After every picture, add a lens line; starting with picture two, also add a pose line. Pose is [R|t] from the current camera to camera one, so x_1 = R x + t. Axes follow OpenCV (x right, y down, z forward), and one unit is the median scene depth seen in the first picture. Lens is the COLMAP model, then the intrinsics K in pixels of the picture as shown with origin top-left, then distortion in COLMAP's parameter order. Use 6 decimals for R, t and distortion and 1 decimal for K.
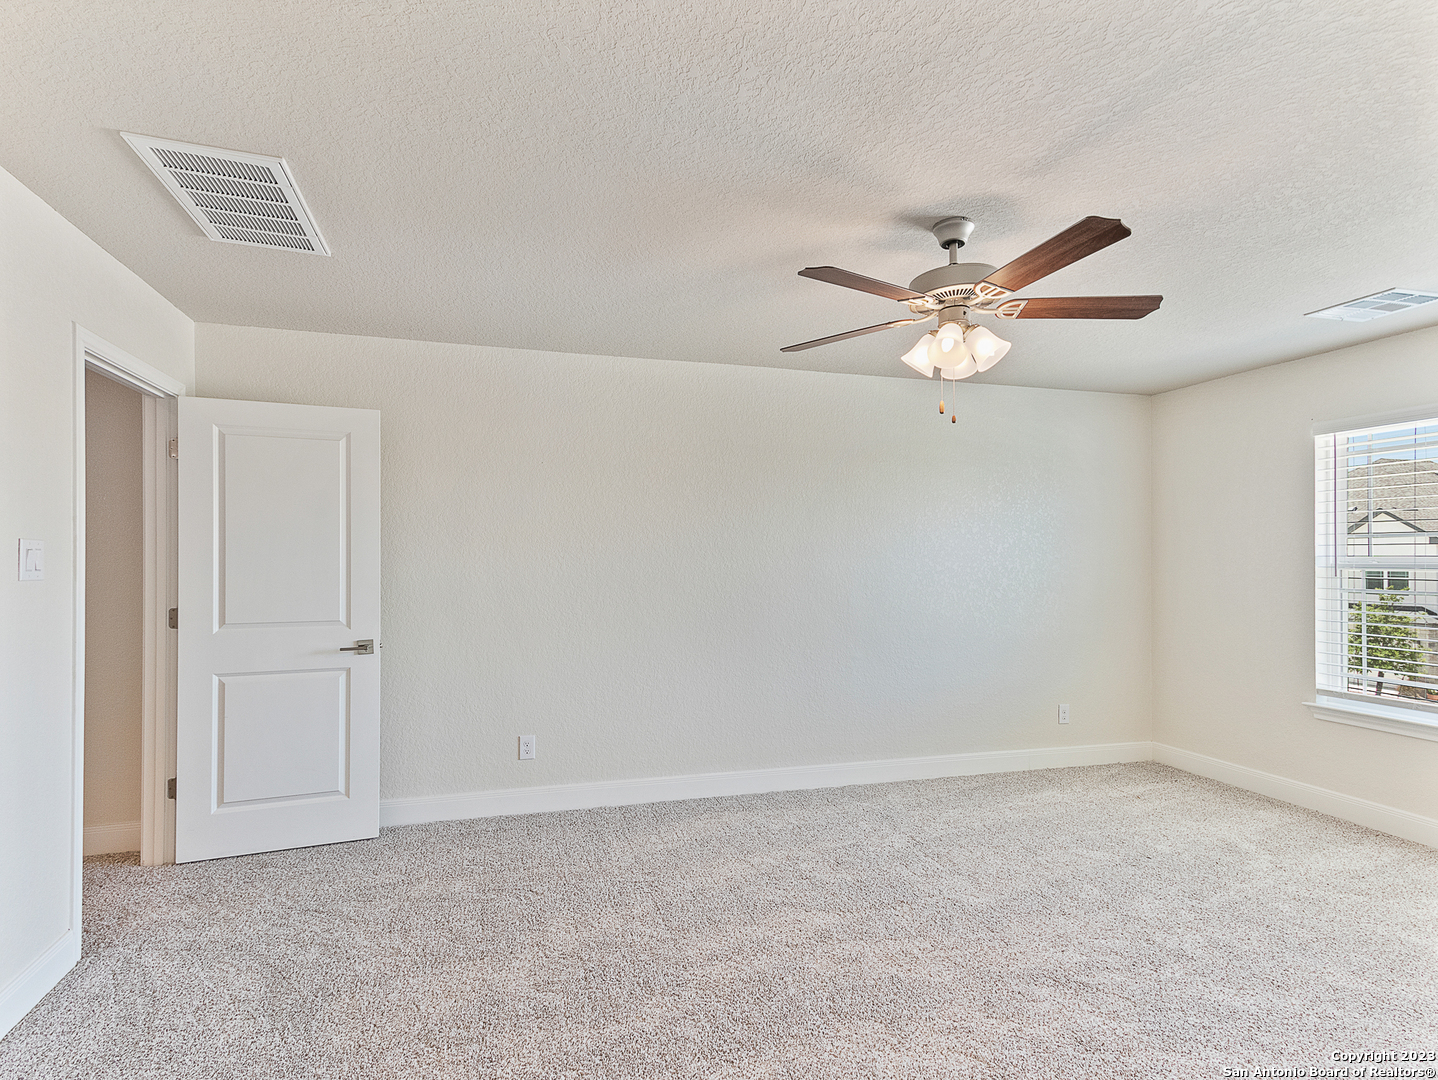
lens RADIAL K [[758.9, 0, 724.6], [0, 758.9, 544.0], [0, 0, 1]] dist [0.019866, -0.001669]
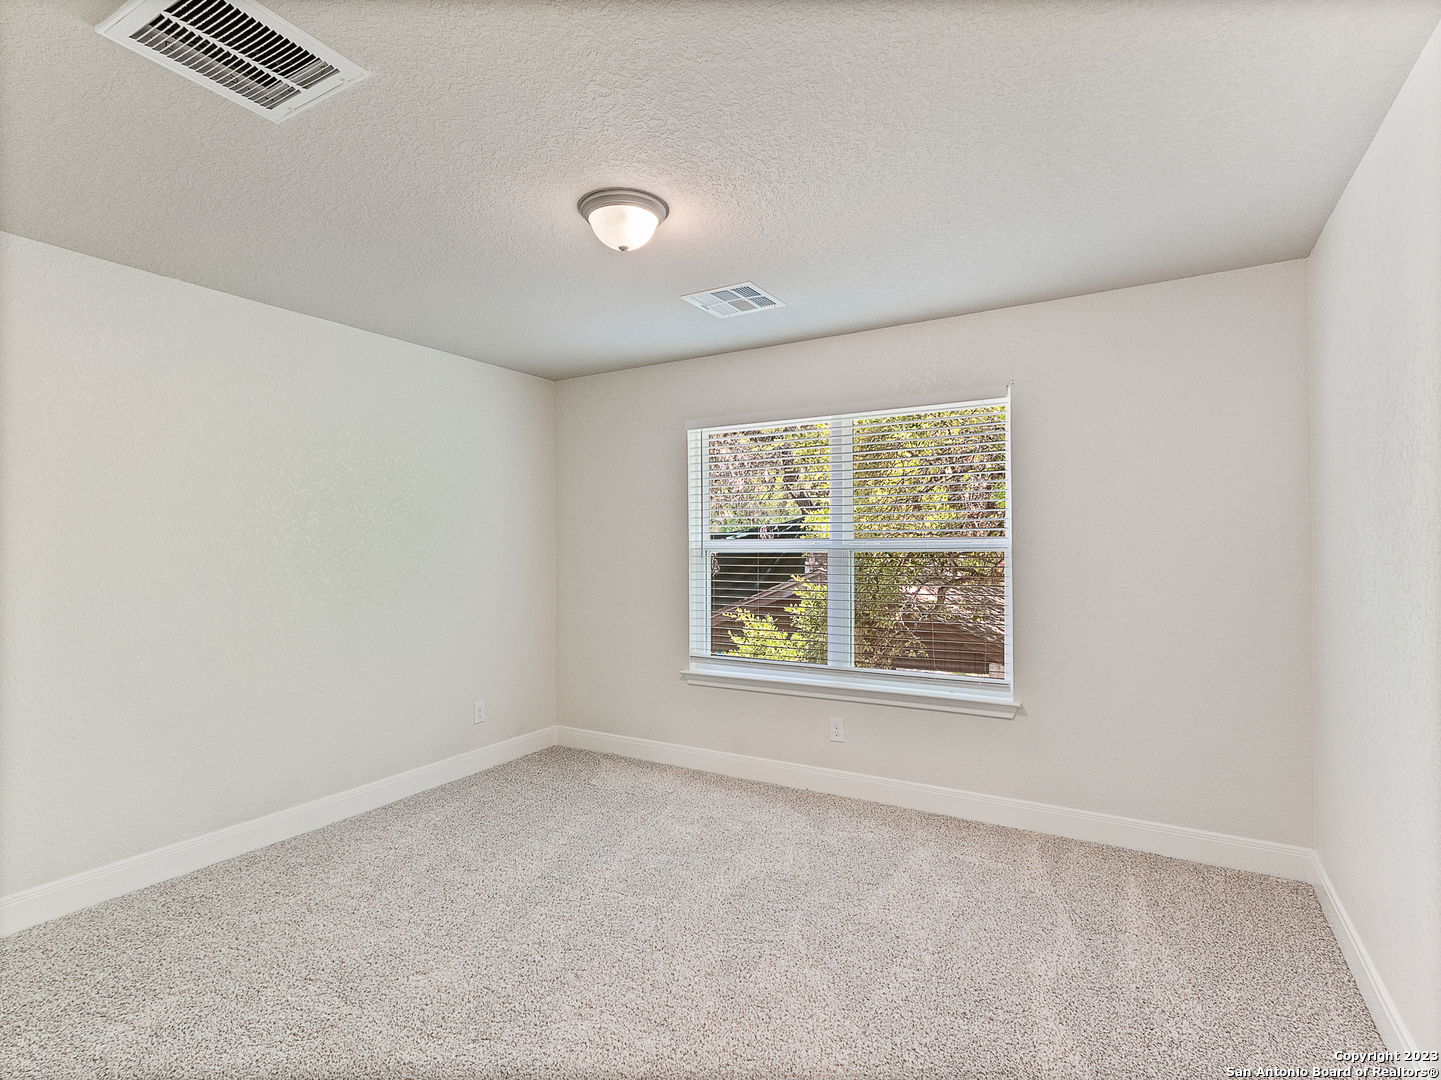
lens RADIAL K [[760.5, 0, 712.6], [0, 760.5, 544.2], [0, 0, 1]] dist [0.019866, -0.001669]
pose [[0.774268, 0.007340, 0.632815, 0.096649], [0.002985, 0.999879, -0.015250, 0.041868], [-0.632851, 0.013696, 0.774153, 0.121340]]
